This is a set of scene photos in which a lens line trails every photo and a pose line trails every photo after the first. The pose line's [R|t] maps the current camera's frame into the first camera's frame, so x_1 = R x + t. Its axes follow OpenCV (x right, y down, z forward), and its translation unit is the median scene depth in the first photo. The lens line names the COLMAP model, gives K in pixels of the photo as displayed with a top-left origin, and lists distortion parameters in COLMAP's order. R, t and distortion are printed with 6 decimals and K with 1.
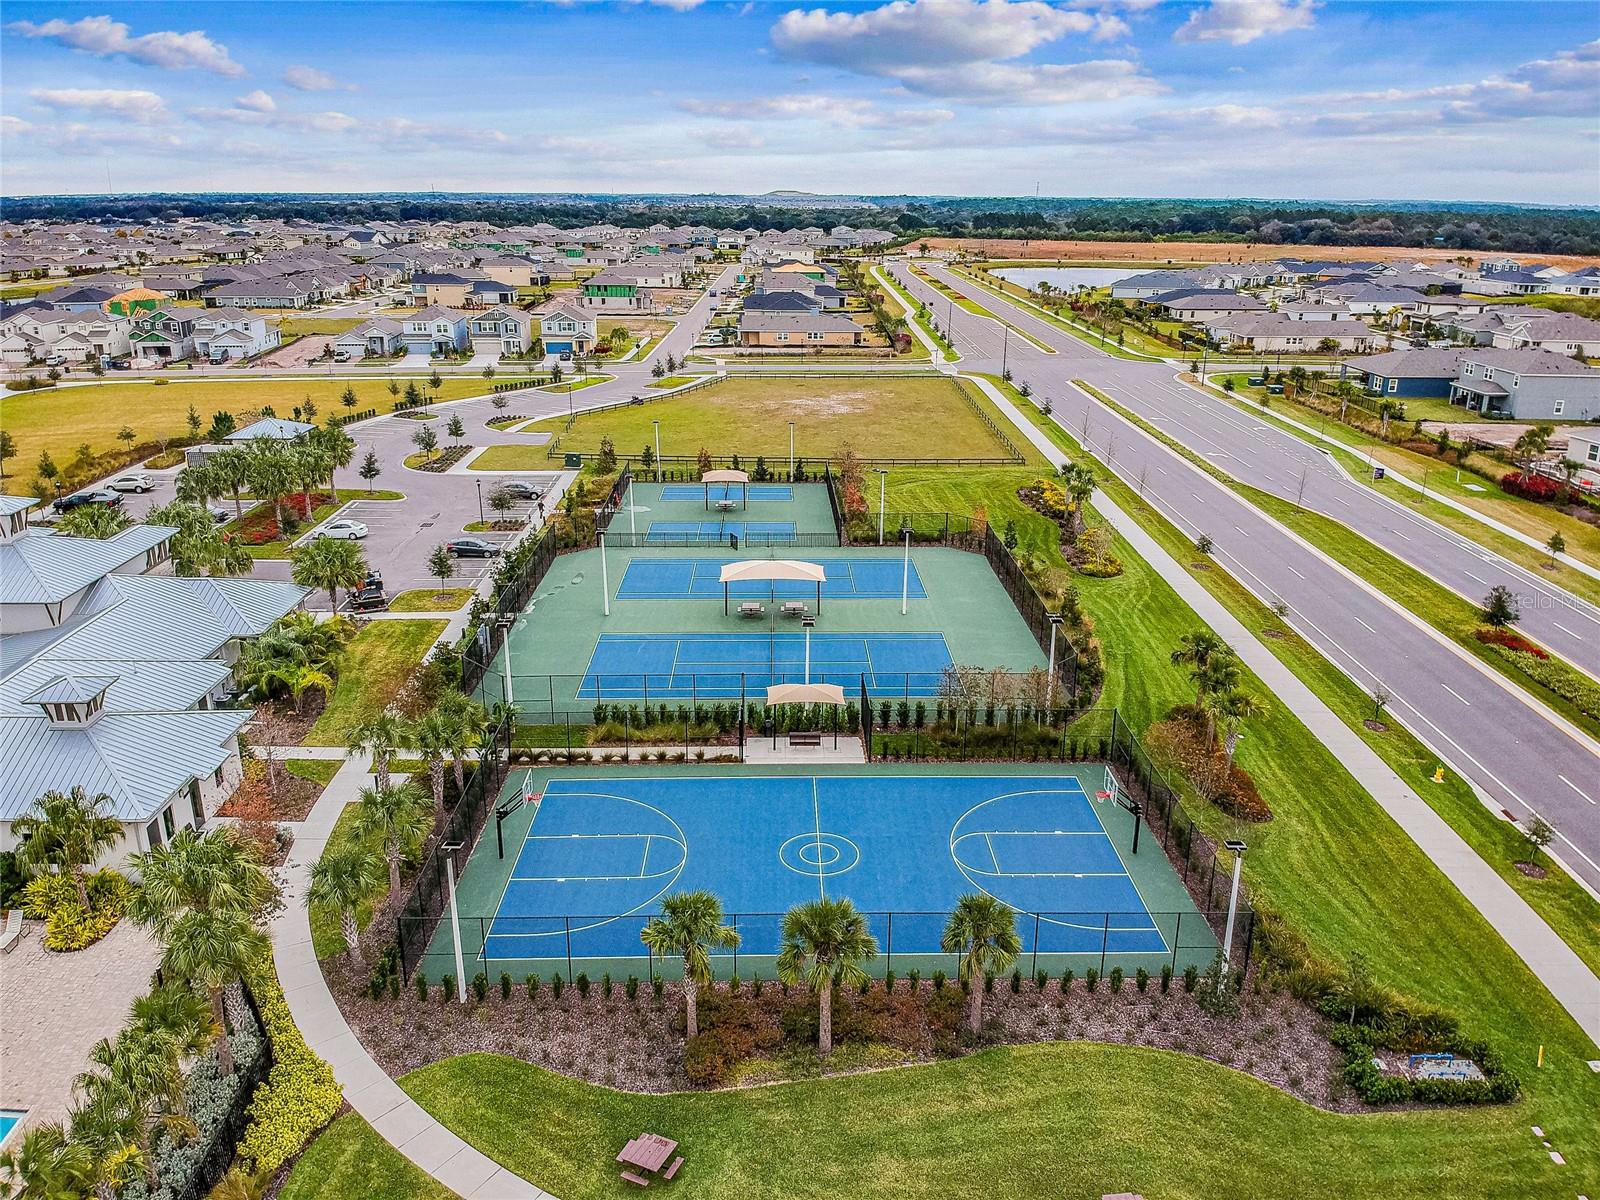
lens RADIAL K [[1144.2, 0, 804.4], [0, 1144.2, 653.9], [0, 0, 1]] dist [0.081257, -0.149487]
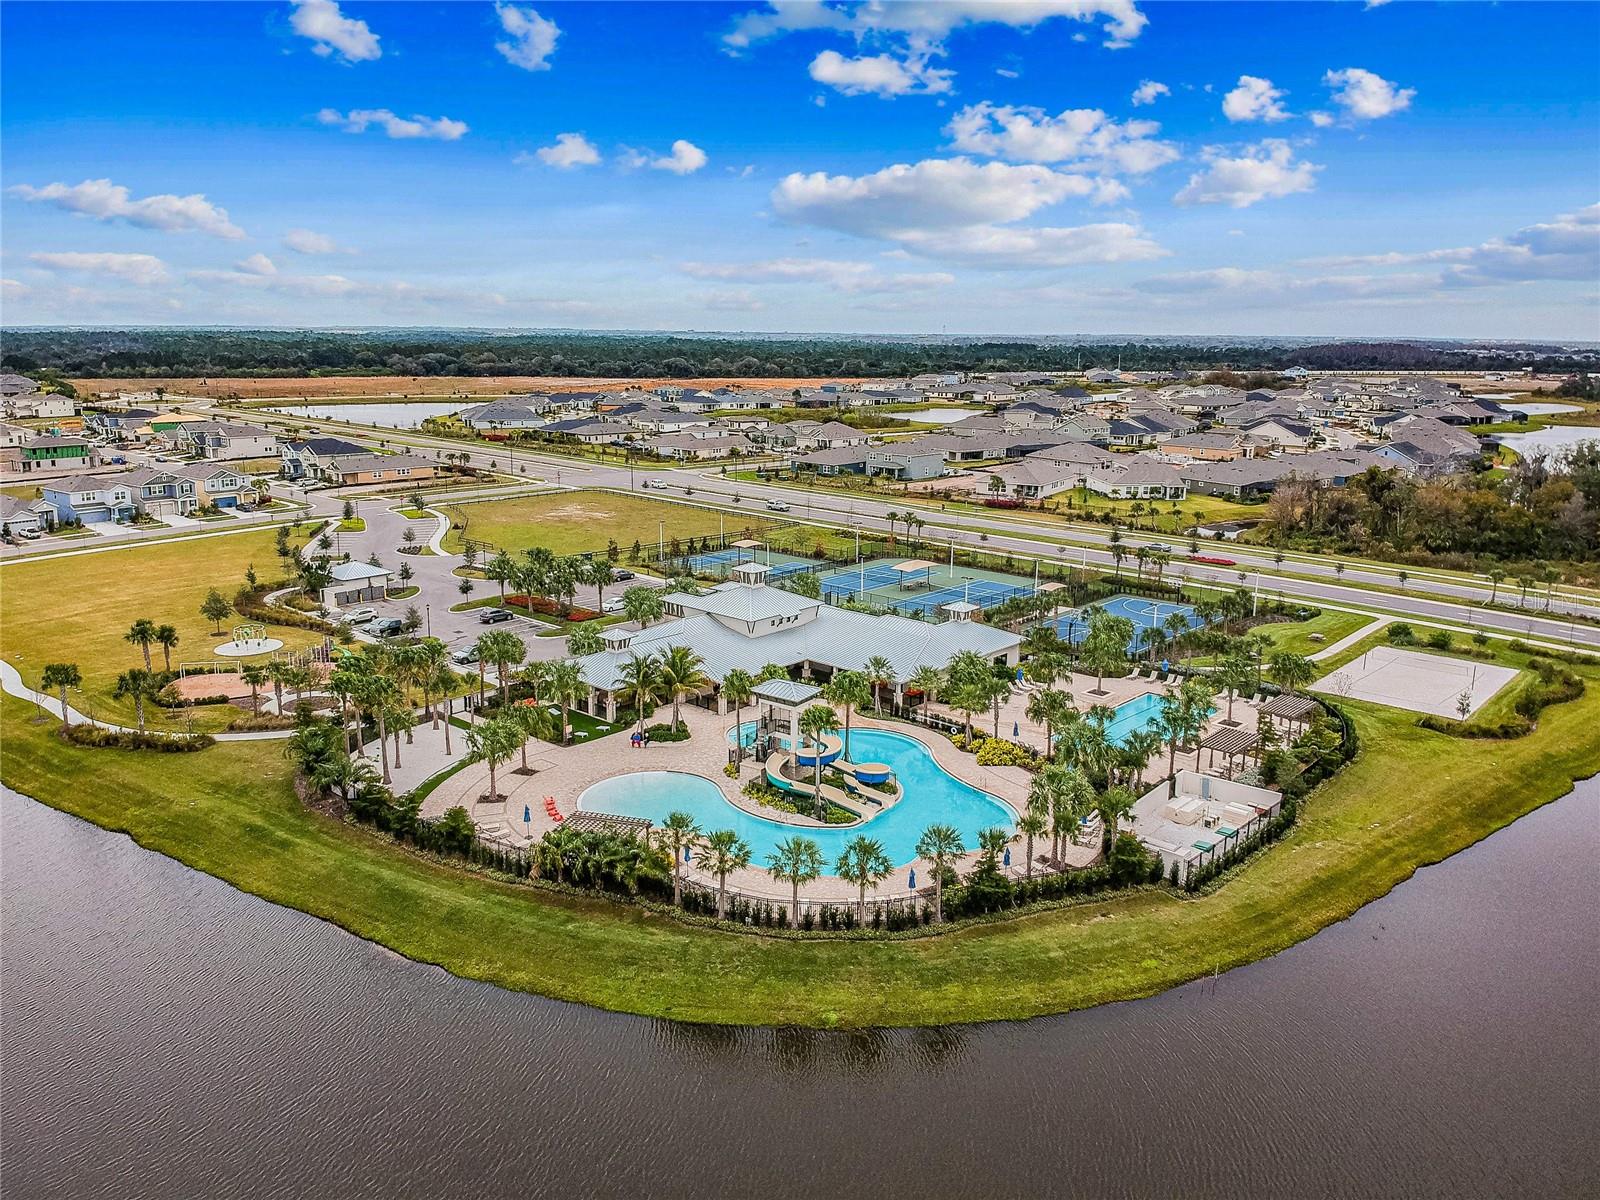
lens RADIAL K [[1166.8, 0, 800.0], [0, 1166.8, 600.0], [0, 0, 1]] dist [0.066879, -0.141988]
pose [[0.690910, -0.159826, 0.705053, -1.053221], [0.259970, 0.964945, -0.036016, 0.005805], [-0.674581, 0.208177, 0.708240, -0.213872]]
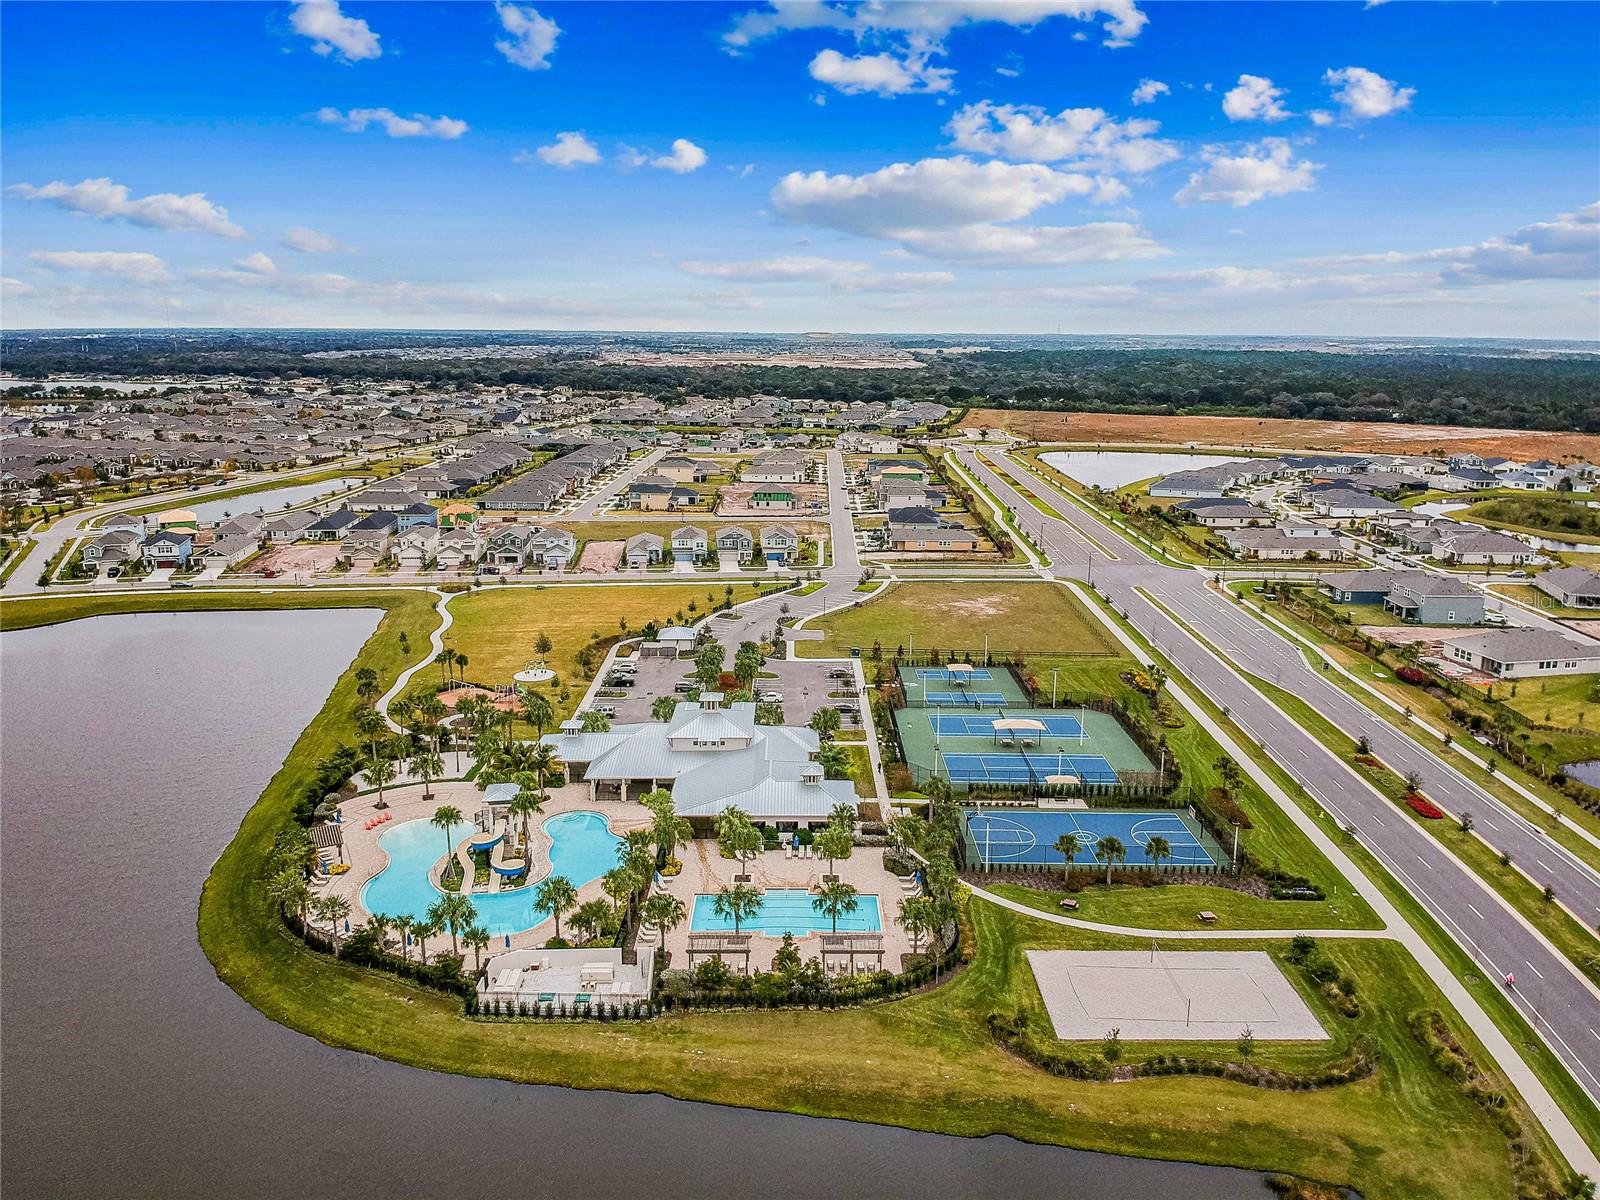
lens RADIAL K [[1166.8, 0, 800.0], [0, 1166.8, 600.0], [0, 0, 1]] dist [0.066879, -0.141988]
pose [[0.999704, 0.005052, -0.023797, -0.242867], [-0.008576, 0.988586, -0.150416, 0.018096], [0.022766, 0.150576, 0.988336, -0.749238]]
